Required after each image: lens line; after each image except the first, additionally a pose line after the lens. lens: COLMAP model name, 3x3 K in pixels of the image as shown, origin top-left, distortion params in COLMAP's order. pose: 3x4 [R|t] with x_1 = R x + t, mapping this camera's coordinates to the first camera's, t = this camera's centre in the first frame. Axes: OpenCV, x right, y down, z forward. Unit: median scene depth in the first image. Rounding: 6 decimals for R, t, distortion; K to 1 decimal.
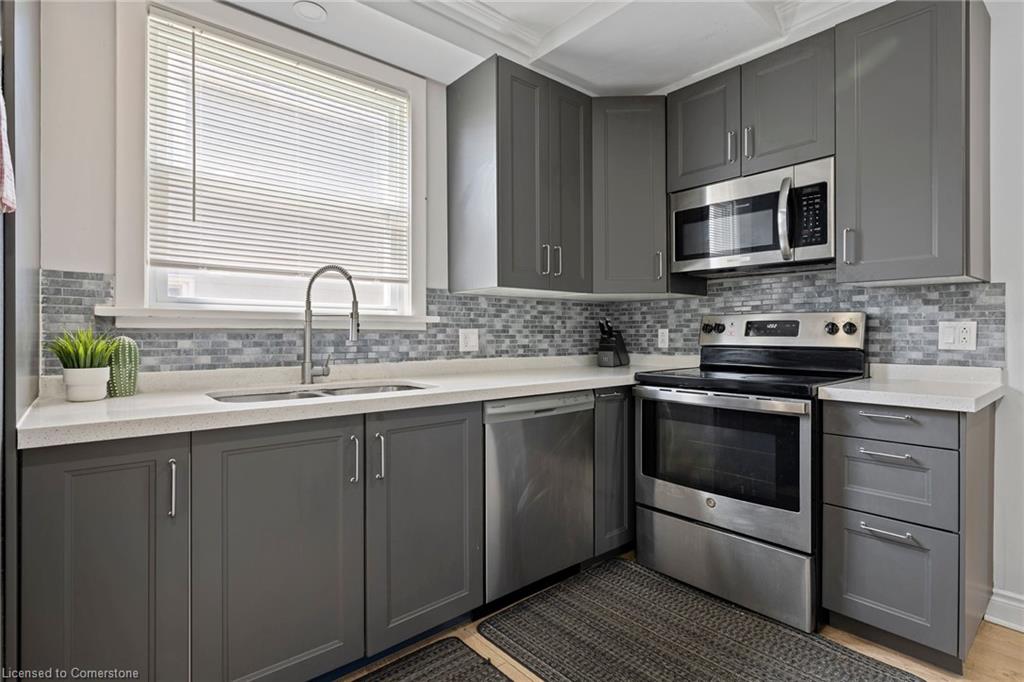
lens RADIAL K [[508.2, 0, 510.4], [0, 508.2, 339.2], [0, 0, 1]] dist [0.003260, -0.000456]
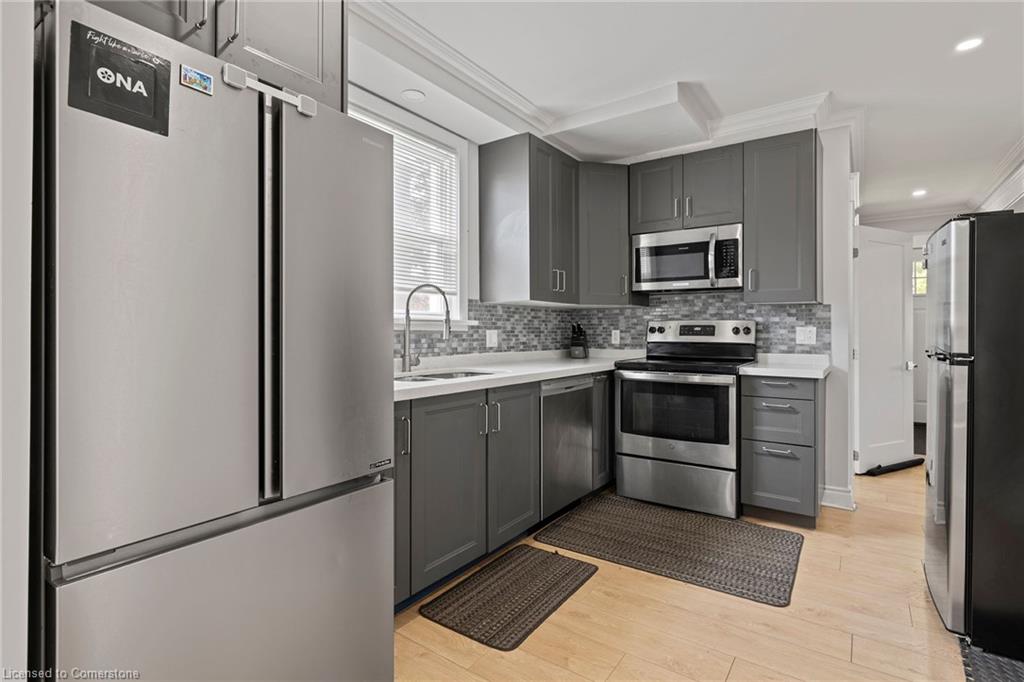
lens RADIAL K [[505.6, 0, 513.2], [0, 505.6, 334.7], [0, 0, 1]] dist [0.017383, 0.000271]
pose [[0.966916, 0.000461, 0.255093, -0.417623], [0.000654, 0.999991, -0.004283, -0.003147], [-0.255092, 0.004309, 0.966907, -0.318909]]
